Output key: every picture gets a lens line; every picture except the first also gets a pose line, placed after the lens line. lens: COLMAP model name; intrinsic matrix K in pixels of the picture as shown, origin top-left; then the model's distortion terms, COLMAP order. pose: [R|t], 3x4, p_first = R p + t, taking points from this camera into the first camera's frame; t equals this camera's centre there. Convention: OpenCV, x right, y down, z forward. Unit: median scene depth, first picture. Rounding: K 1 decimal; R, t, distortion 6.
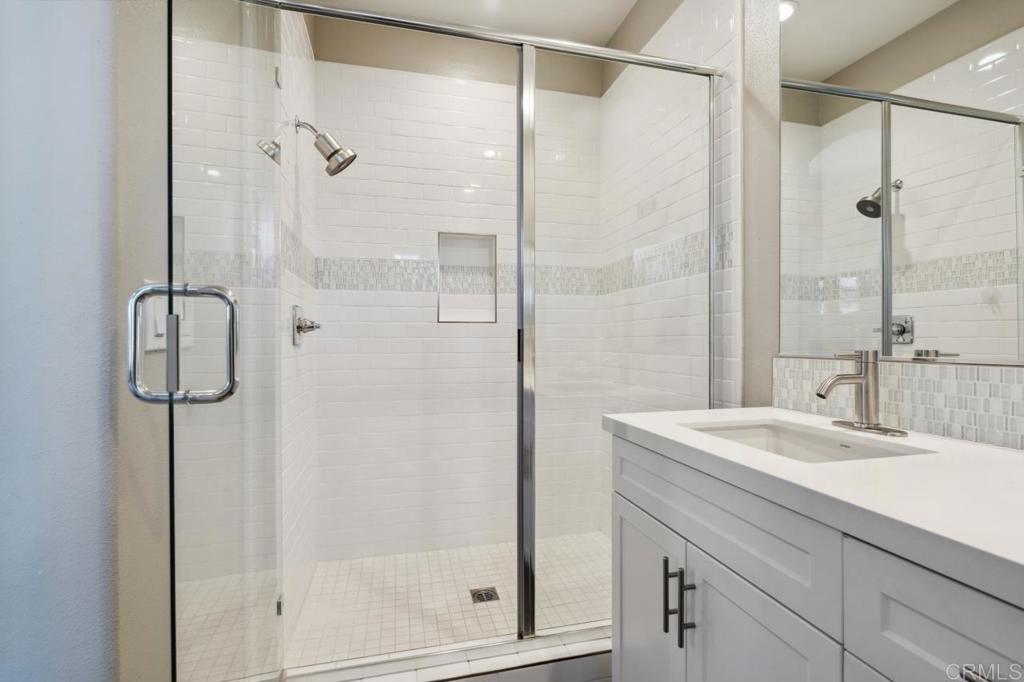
lens RADIAL K [[477.9, 0, 521.8], [0, 477.9, 345.5], [0, 0, 1]] dist [0.012747, -0.000382]
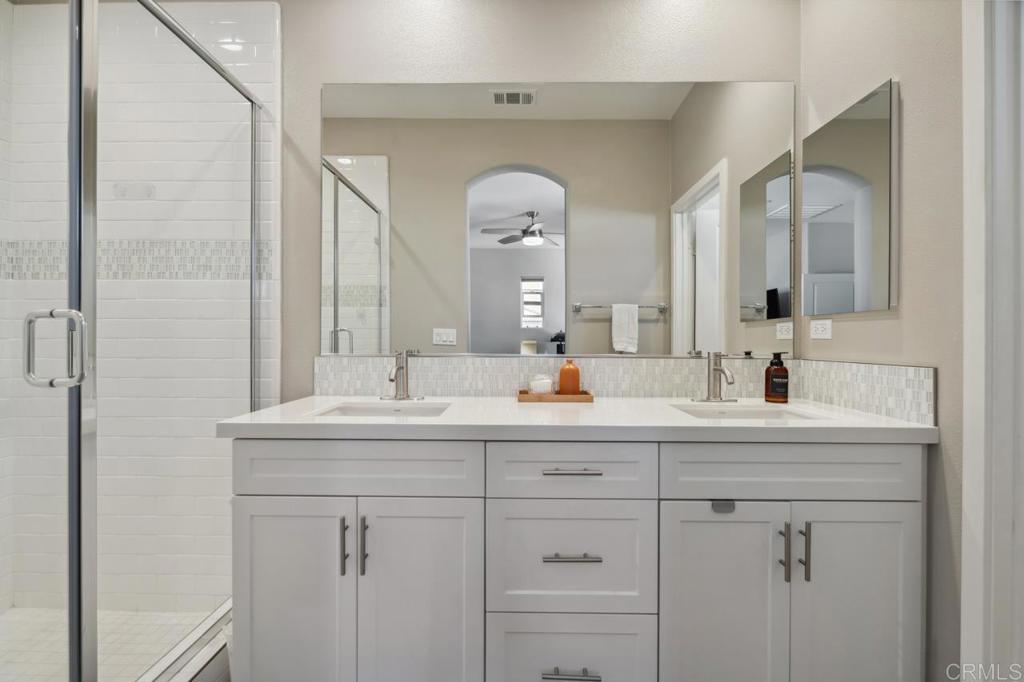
lens RADIAL K [[449.4, 0, 520.1], [0, 449.4, 341.6], [0, 0, 1]] dist [-0.002036, 0.000791]
pose [[0.268354, -0.002295, 0.963318, -0.425652], [0.005667, 0.999984, 0.000804, -0.012268], [-0.963304, 0.005243, 0.268363, 0.133764]]
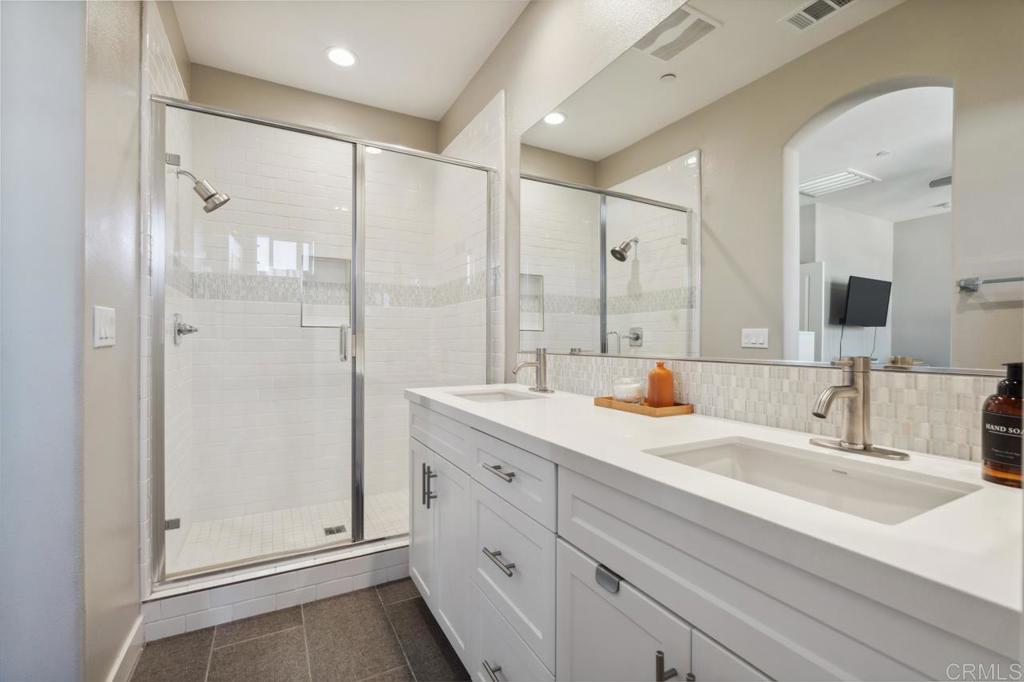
lens RADIAL K [[449.4, 0, 518.2], [0, 449.4, 347.2], [0, 0, 1]] dist [-0.002036, 0.000791]
pose [[0.970220, 0.004290, 0.242189, 0.139582], [-0.004290, 0.999991, -0.000530, 0.004261], [-0.242189, -0.000524, 0.970229, -0.430592]]
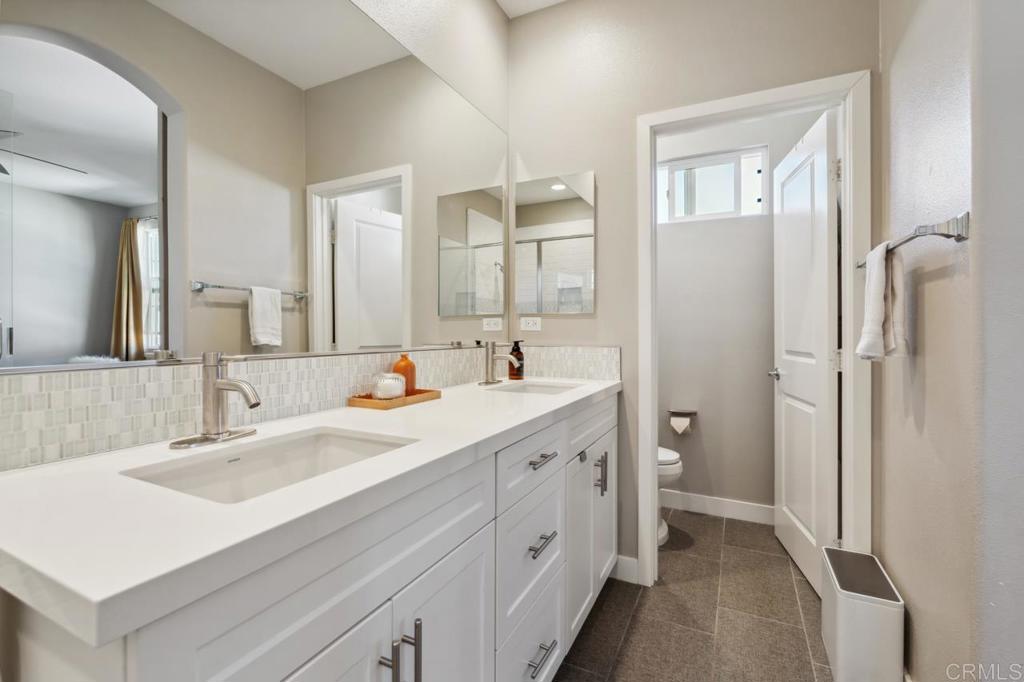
lens RADIAL K [[449.4, 0, 509.6], [0, 449.4, 332.3], [0, 0, 1]] dist [-0.002036, 0.000791]
pose [[-0.746066, -0.002369, 0.665868, -0.168718], [0.004766, 0.999949, 0.008897, -0.021109], [-0.665855, 0.009811, -0.746017, 0.831253]]
